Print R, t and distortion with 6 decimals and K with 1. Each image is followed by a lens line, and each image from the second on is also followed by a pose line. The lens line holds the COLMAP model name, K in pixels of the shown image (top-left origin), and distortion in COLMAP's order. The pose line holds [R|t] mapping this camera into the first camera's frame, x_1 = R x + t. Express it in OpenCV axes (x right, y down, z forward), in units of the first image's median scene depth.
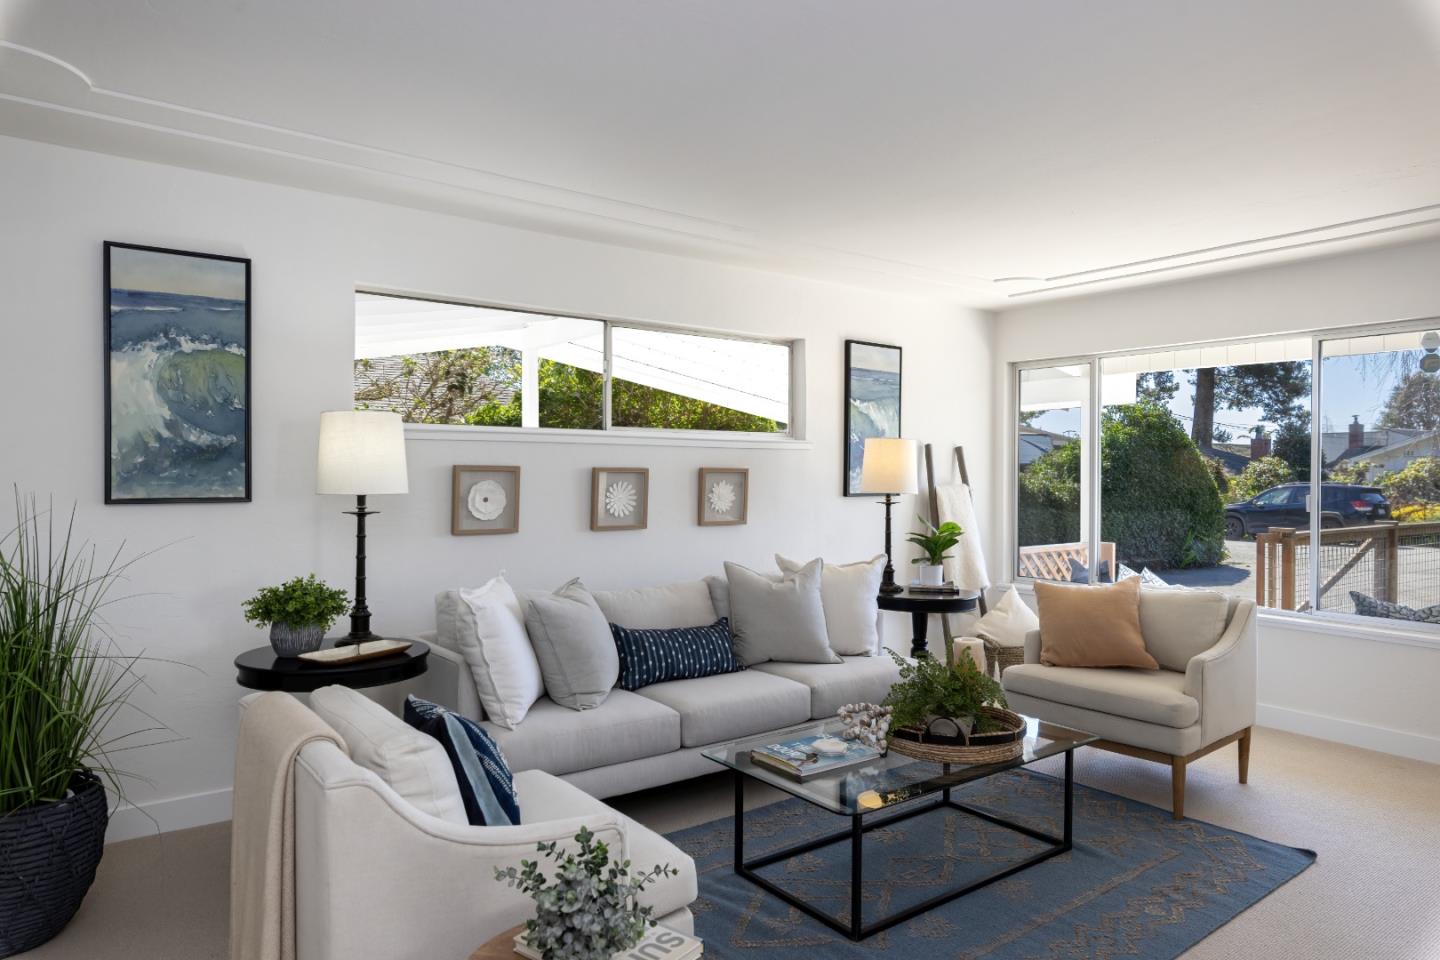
lens RADIAL K [[908.3, 0, 701.3], [0, 908.3, 455.0], [0, 0, 1]] dist [0.003888, -0.005153]
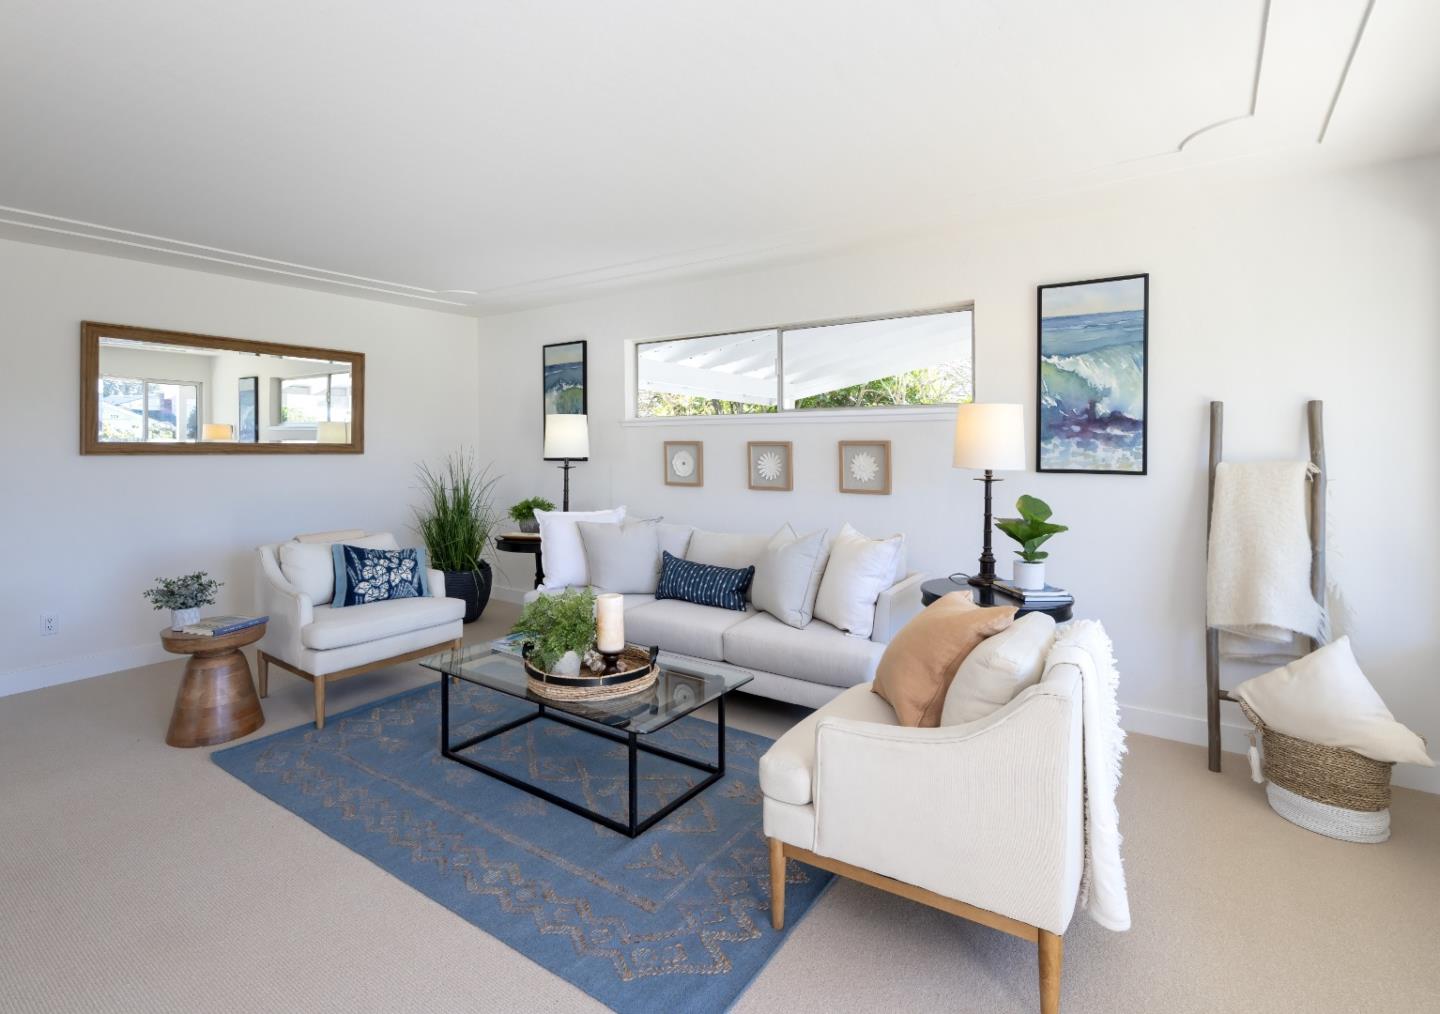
lens RADIAL K [[688.8, 0, 722.5], [0, 688.8, 436.6], [0, 0, 1]] dist [-0.013184, -0.000405]
pose [[0.321095, -0.020303, -0.946829, 1.074515], [0.018955, 0.999708, -0.015009, 0.026700], [0.946857, -0.013127, 0.321386, 0.829438]]
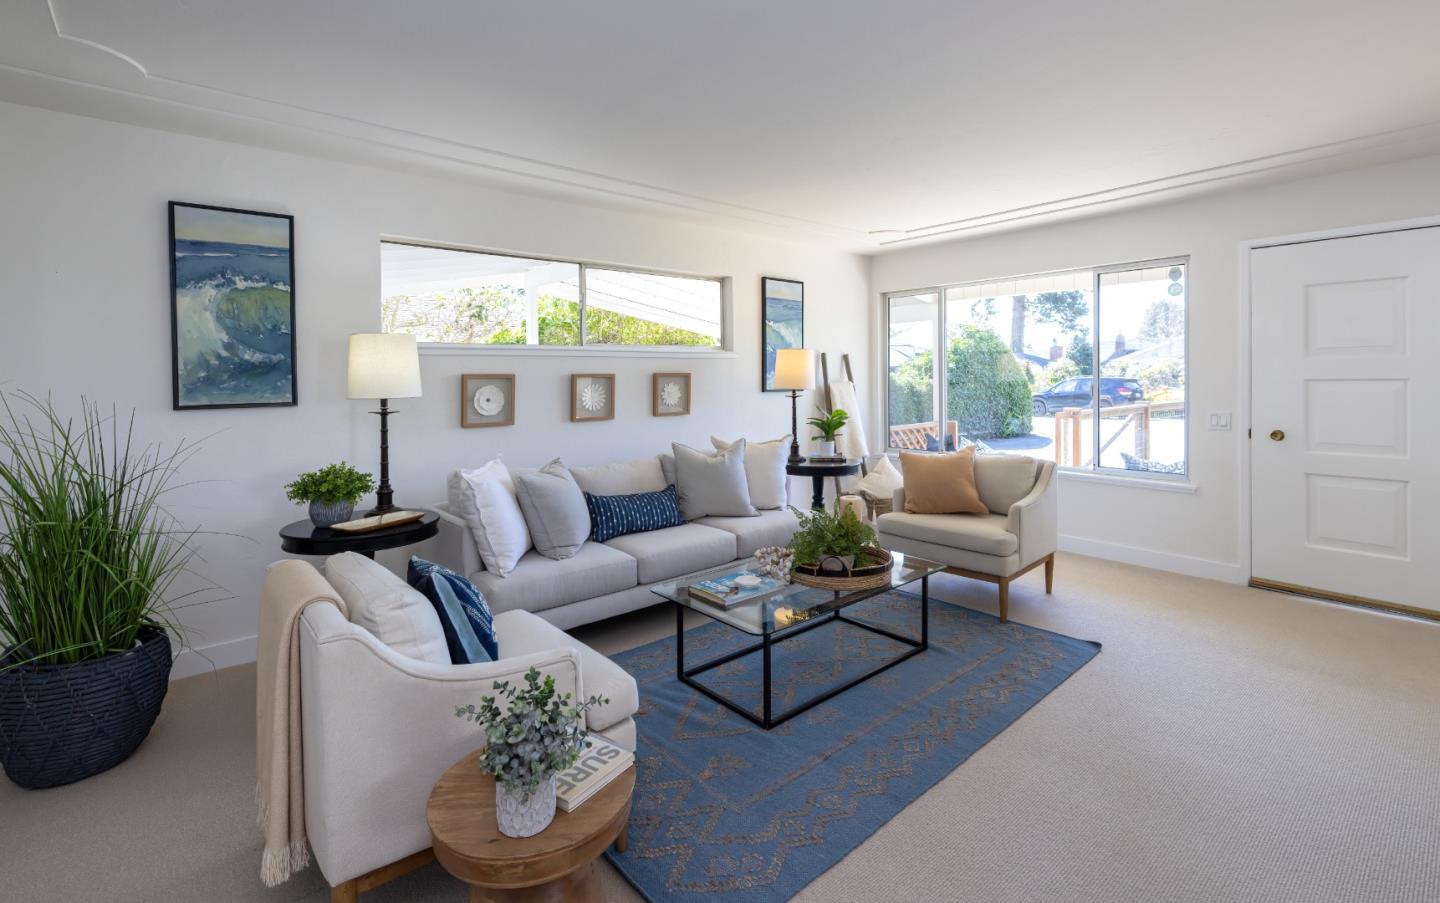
lens RADIAL K [[649.1, 0, 706.5], [0, 649.1, 372.4], [0, 0, 1]] dist [-0.000303, -0.000211]
pose [[0.998194, -0.017739, 0.057401, 0.029013], [0.016963, 0.999758, 0.013978, 0.001656], [-0.057635, -0.012979, 0.998253, 0.055660]]
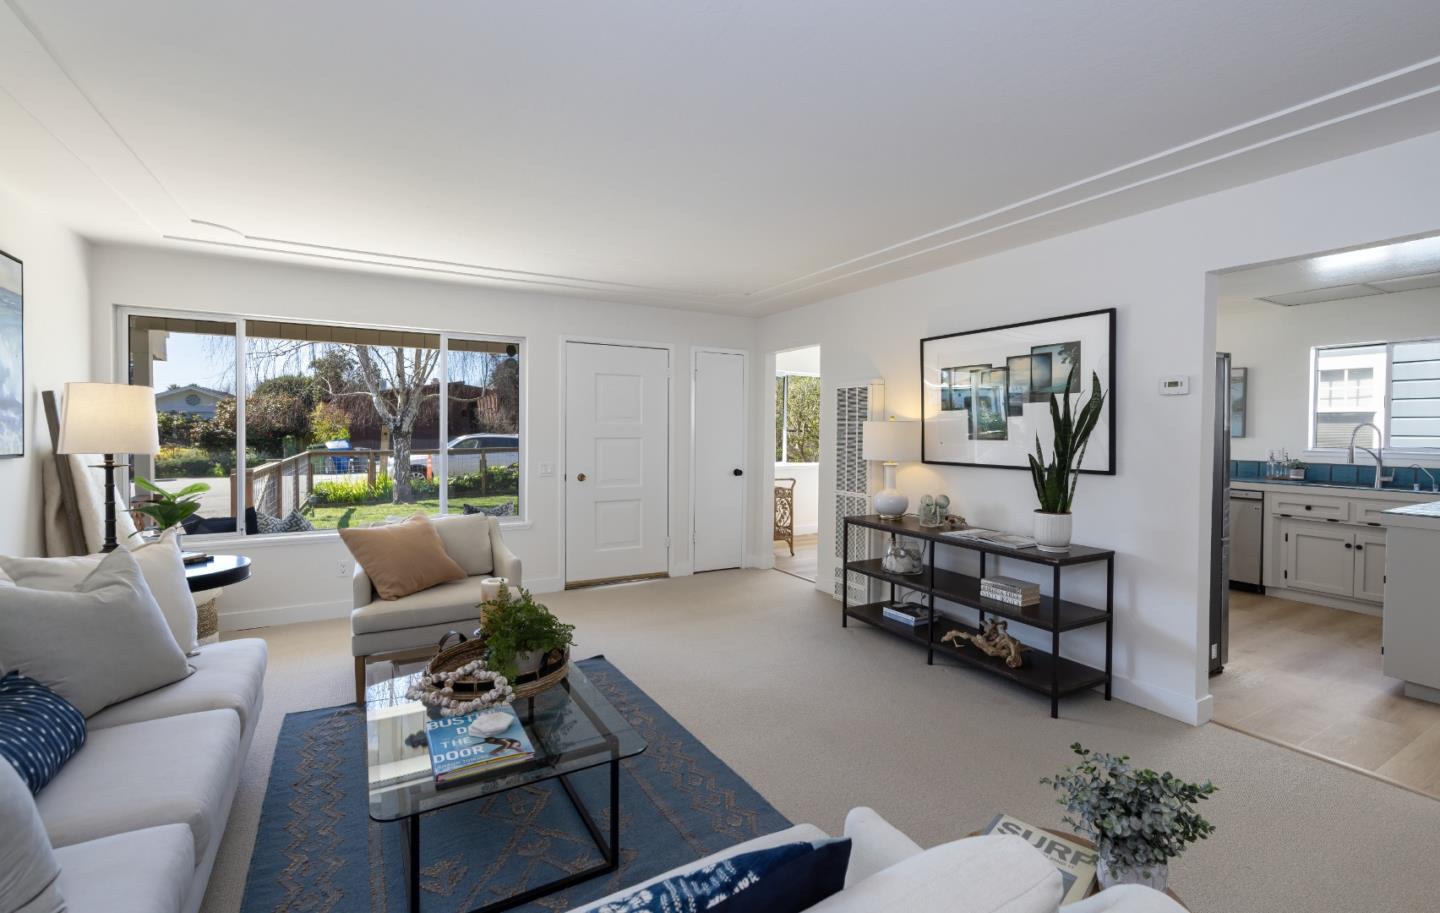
lens RADIAL K [[628.1, 0, 718.2], [0, 628.1, 447.8], [0, 0, 1]] dist [0.003854, 0.000233]
pose [[0.112492, -0.032019, 0.993137, -0.404678], [-0.022460, 0.999143, 0.034756, 0.009450], [-0.993399, -0.026216, 0.111676, 0.614879]]
